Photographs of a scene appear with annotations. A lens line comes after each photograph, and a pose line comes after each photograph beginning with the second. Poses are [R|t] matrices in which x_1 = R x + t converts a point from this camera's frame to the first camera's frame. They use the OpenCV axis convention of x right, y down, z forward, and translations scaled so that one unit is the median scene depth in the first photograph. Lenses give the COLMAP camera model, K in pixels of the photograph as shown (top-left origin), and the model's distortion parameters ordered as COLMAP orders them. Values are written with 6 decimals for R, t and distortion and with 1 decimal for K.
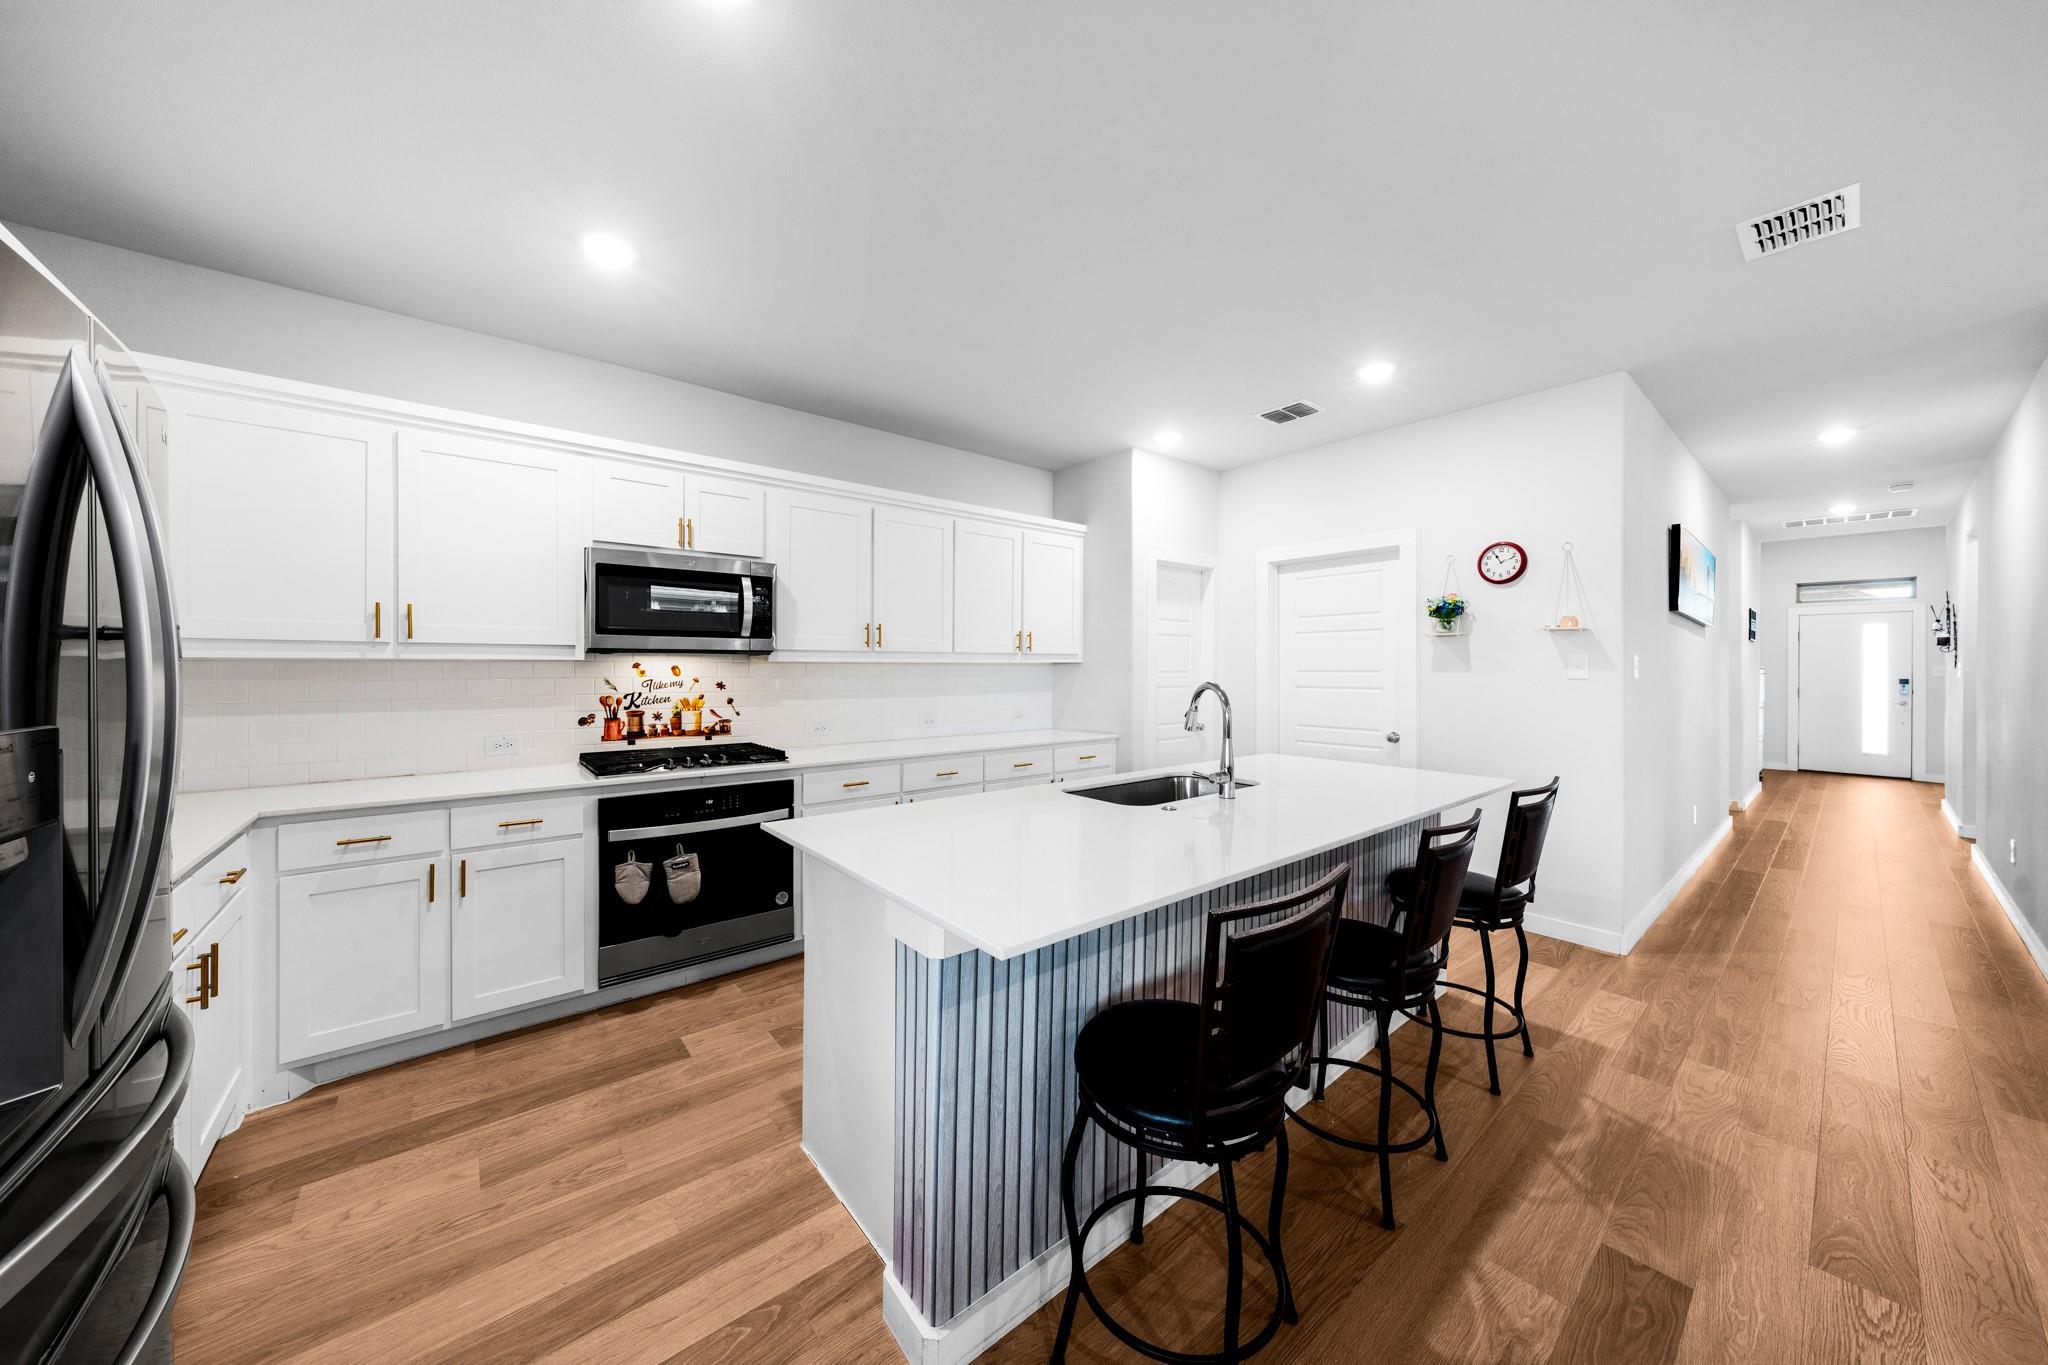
lens RADIAL K [[687.1, 0, 1028.9], [0, 687.1, 673.2], [0, 0, 1]] dist [0.000197, 0.000095]
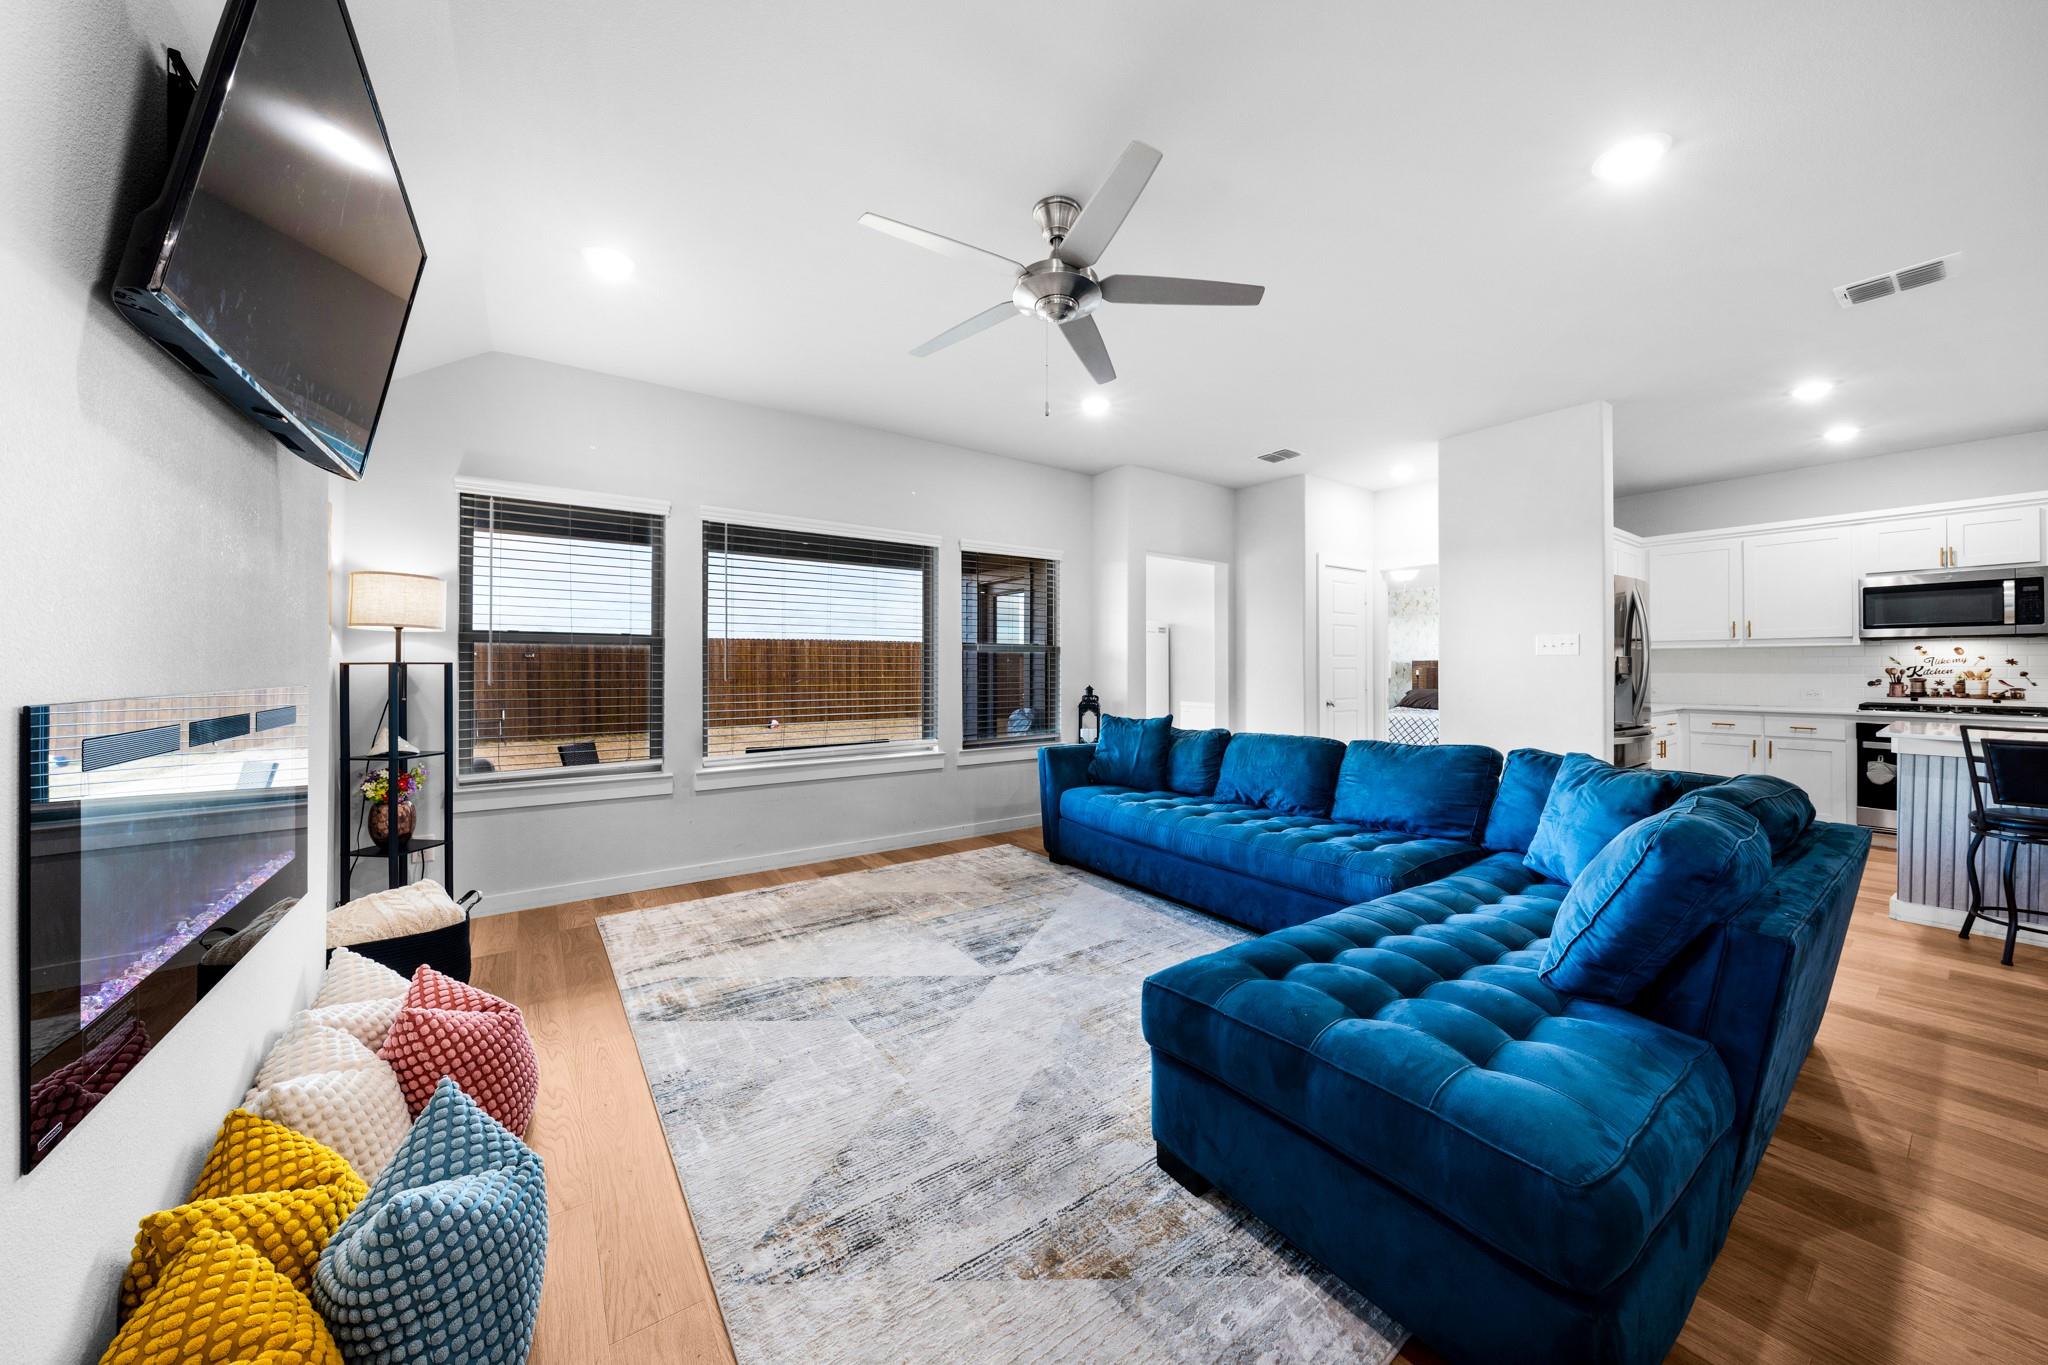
lens RADIAL K [[709.5, 0, 1041.7], [0, 709.5, 666.3], [0, 0, 1]] dist [0.010254, -0.000057]
pose [[-0.051386, -0.005798, -0.998662, 1.077883], [-0.007802, 0.999955, -0.005404, 0.051519], [0.998648, 0.007514, -0.051429, -0.811126]]
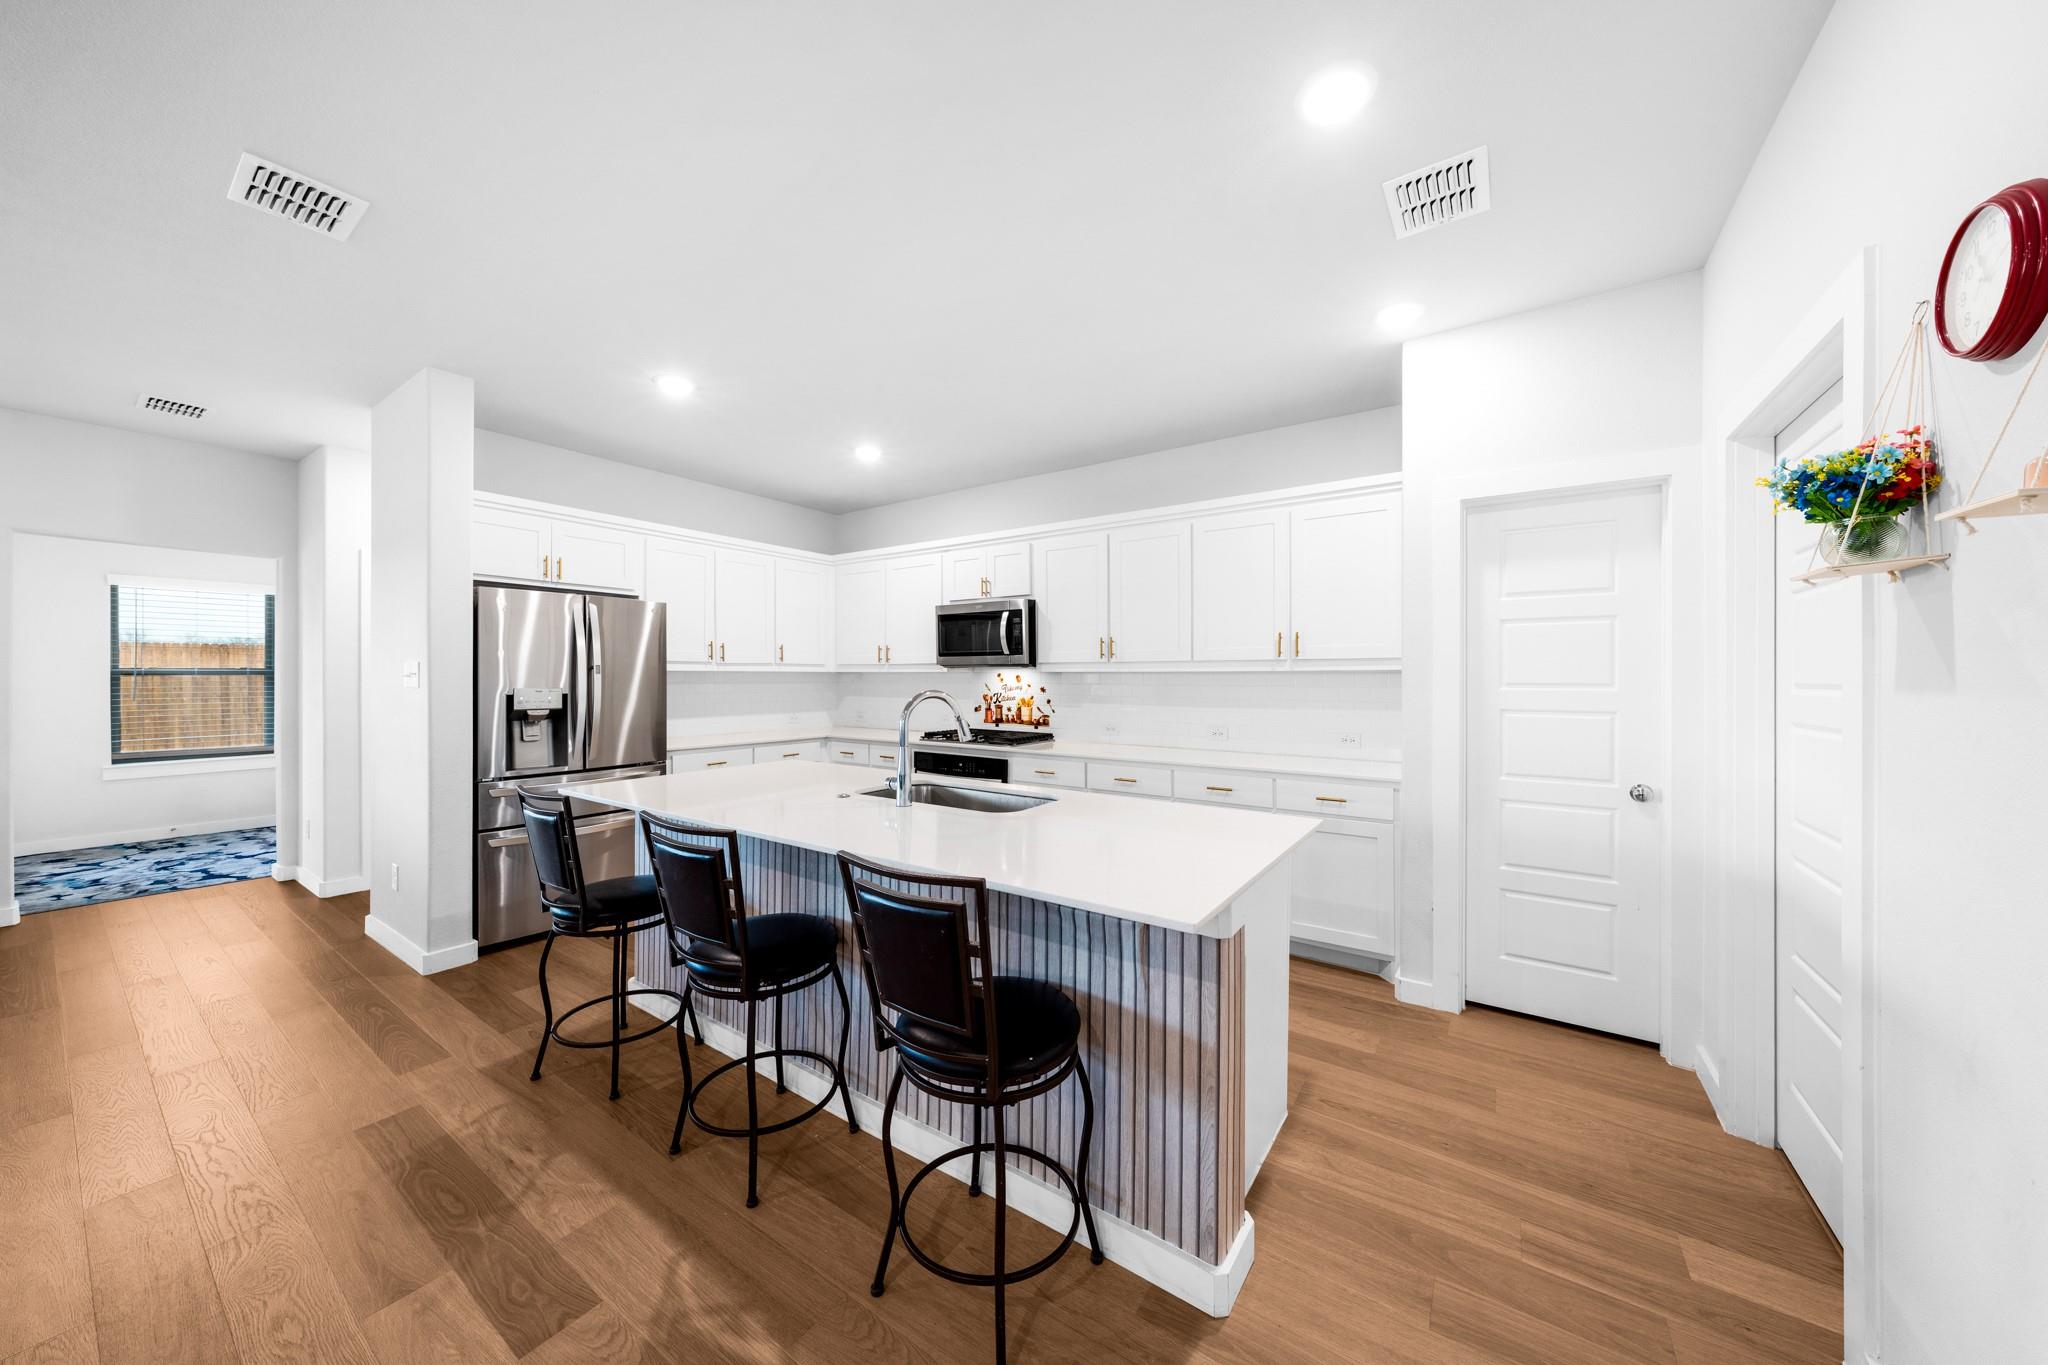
lens RADIAL K [[698.8, 0, 1028.7], [0, 698.8, 676.1], [0, 0, 1]] dist [0.000277, -0.000036]
pose [[0.272204, -0.001340, -0.962239, 0.937472], [-0.009879, 0.999942, -0.004188, -0.003285], [0.962189, 0.010646, 0.272175, 0.637927]]
